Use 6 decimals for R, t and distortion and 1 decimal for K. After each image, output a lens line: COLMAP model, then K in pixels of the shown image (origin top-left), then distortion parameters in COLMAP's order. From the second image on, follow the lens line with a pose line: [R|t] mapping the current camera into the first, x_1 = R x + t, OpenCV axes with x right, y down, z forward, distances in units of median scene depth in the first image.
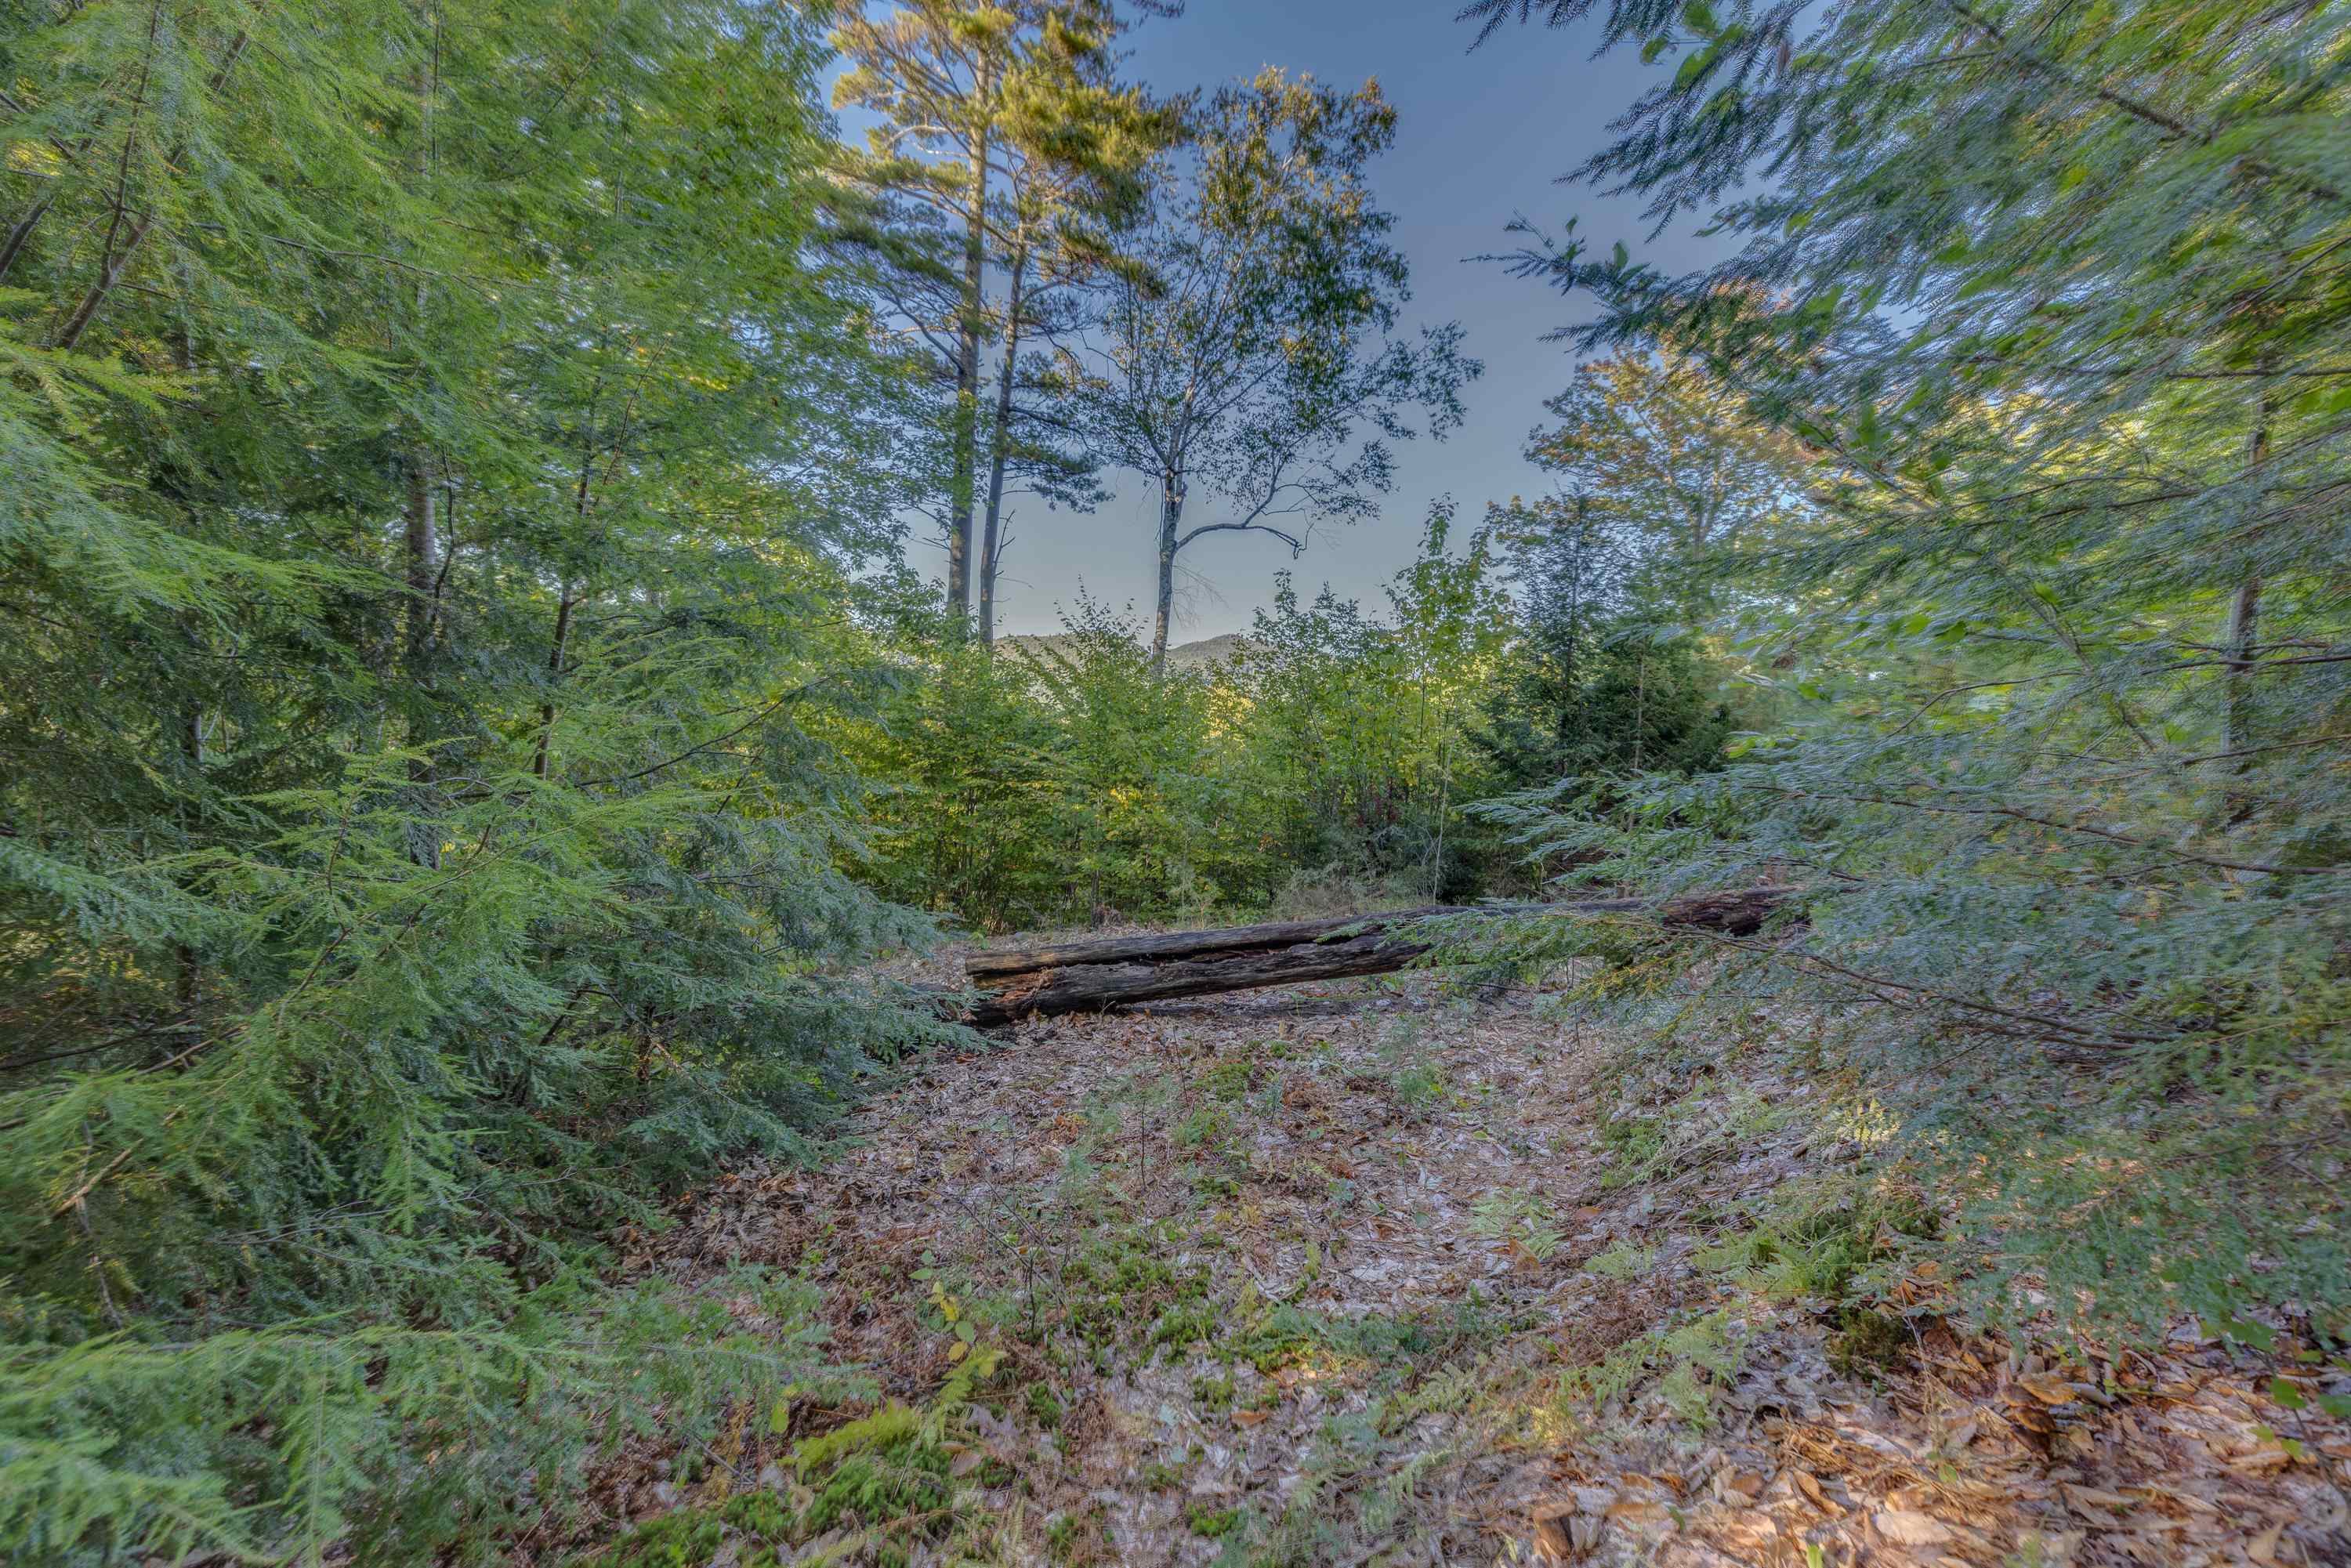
lens RADIAL K [[975.4, 0, 1173.3], [0, 975.4, 807.9], [0, 0, 1]] dist [0.012165, 0.000571]
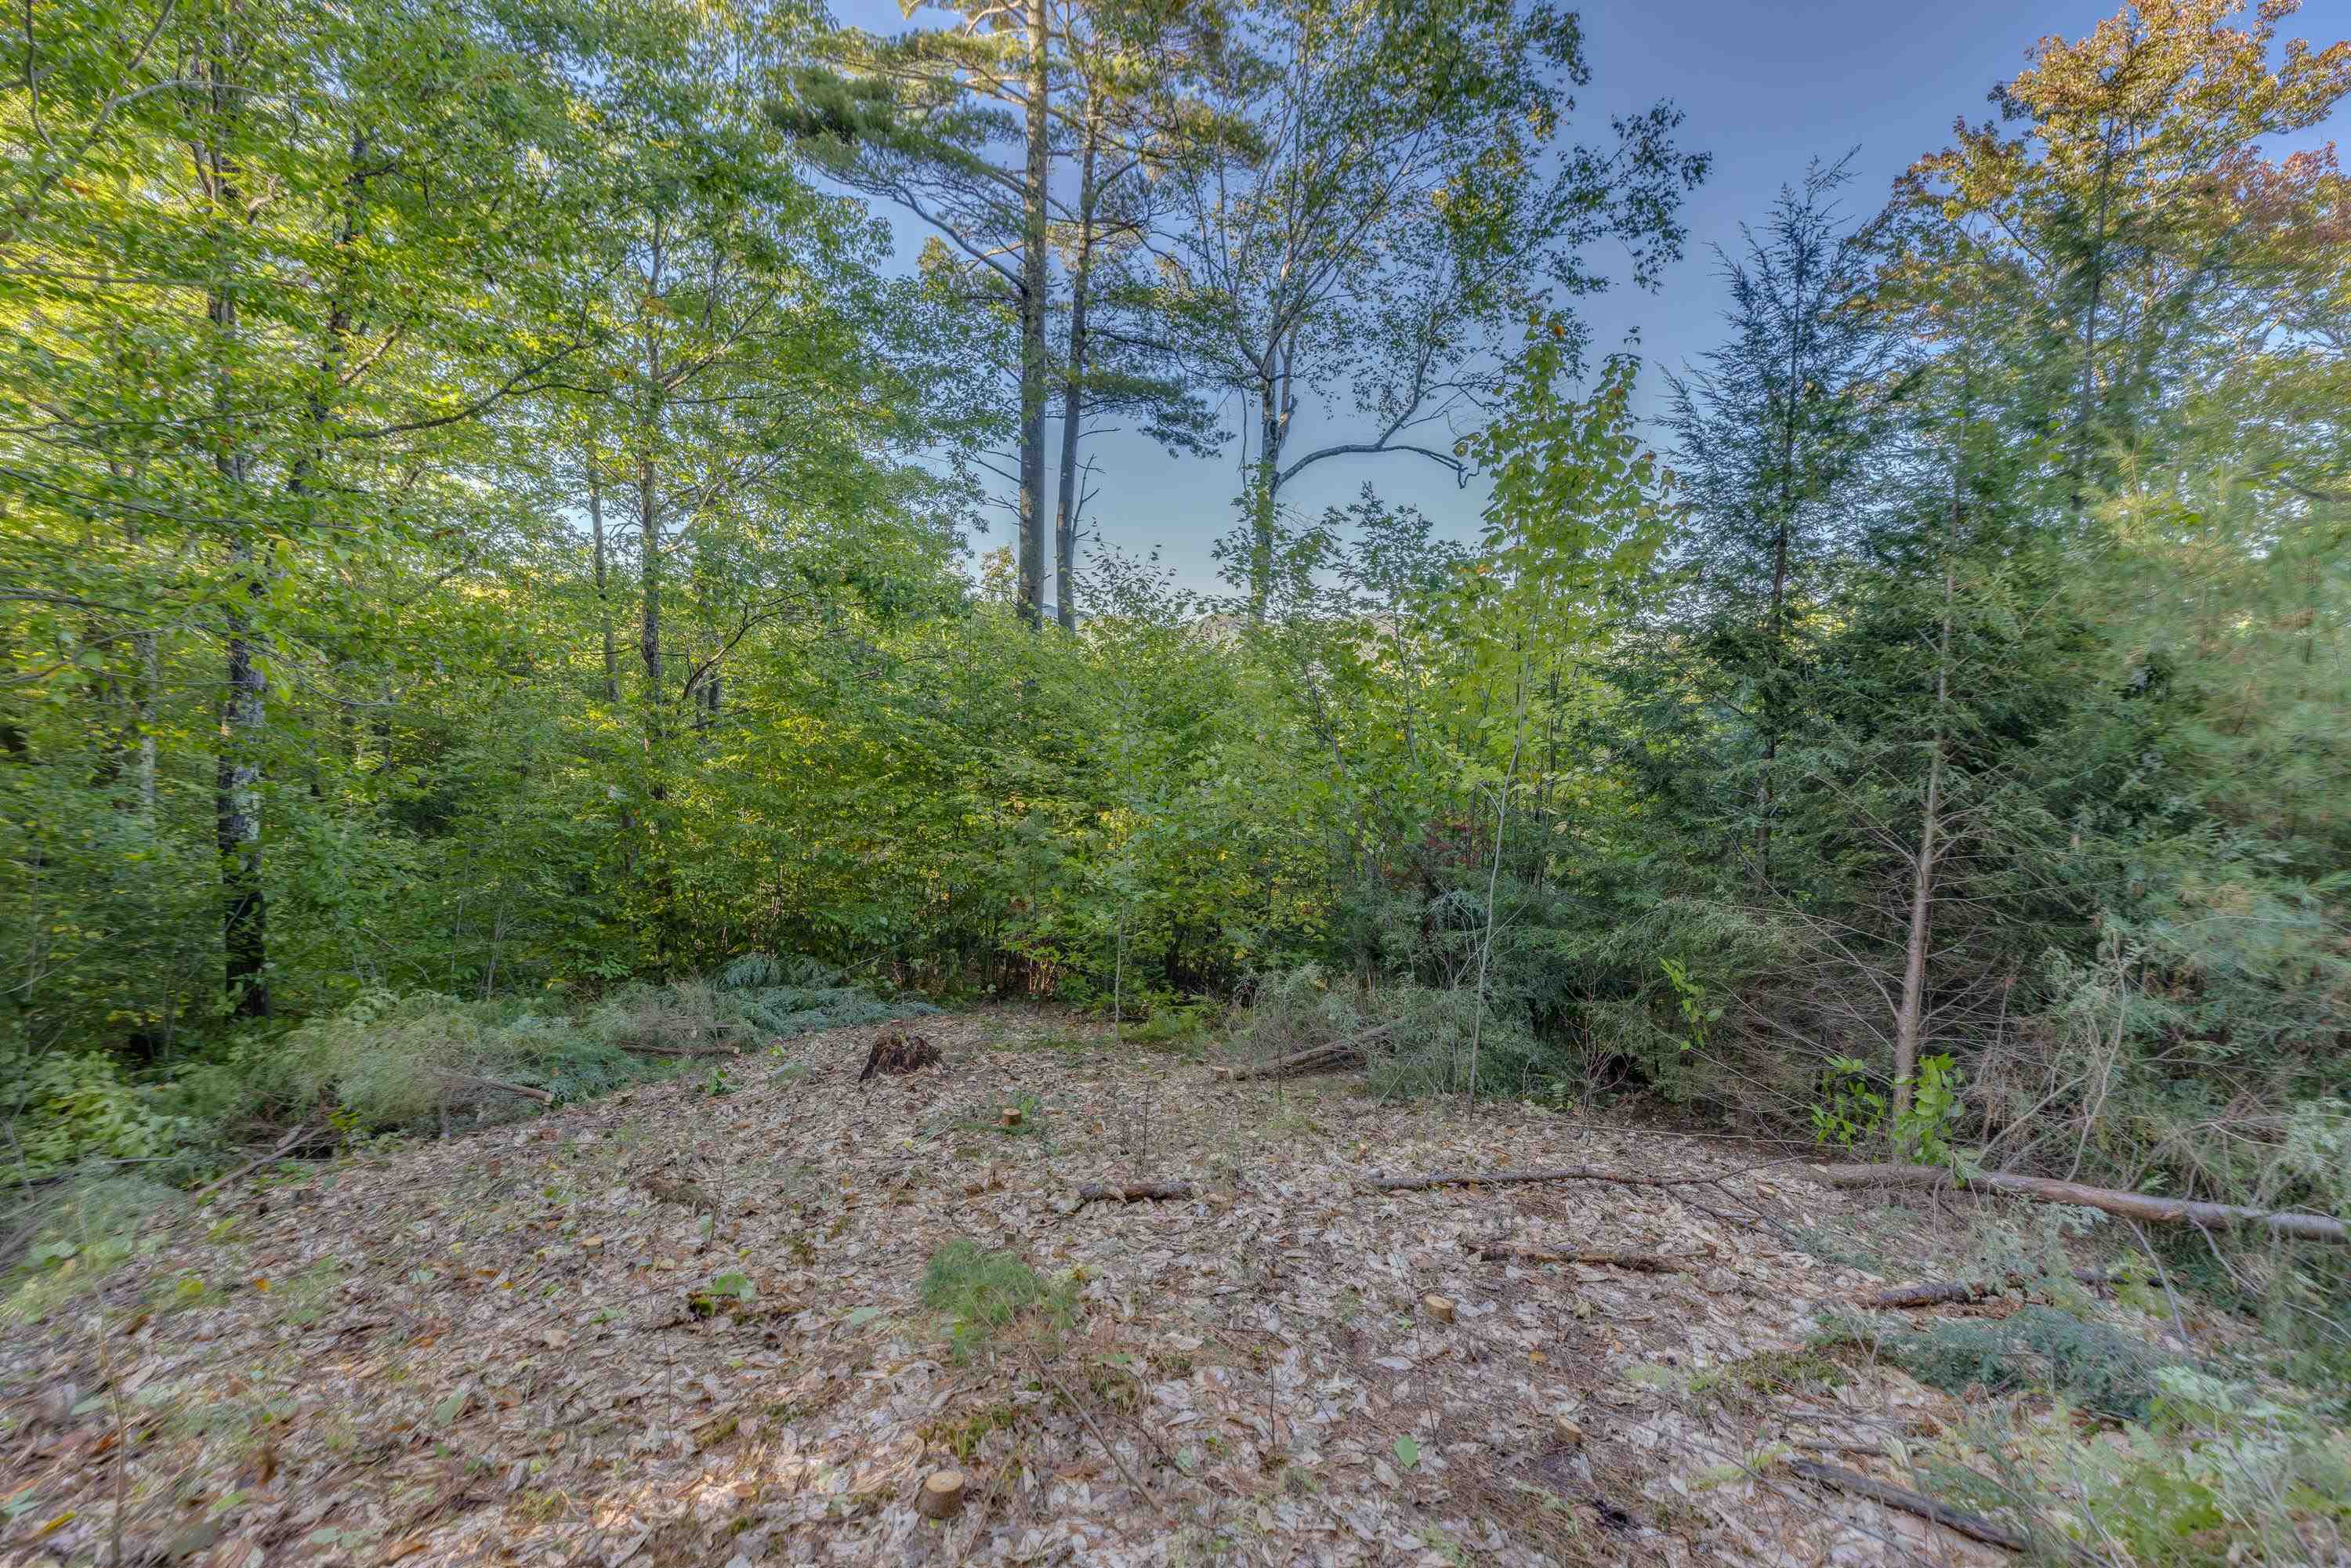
lens RADIAL K [[999.4, 0, 1175.5], [0, 999.4, 784.0], [0, 0, 1]] dist [0.000132, 0.000306]
pose [[0.962818, -0.000993, -0.270149, 0.133000], [-0.002669, 0.999909, -0.013188, -0.020827], [0.270137, 0.013418, 0.962728, 0.231824]]
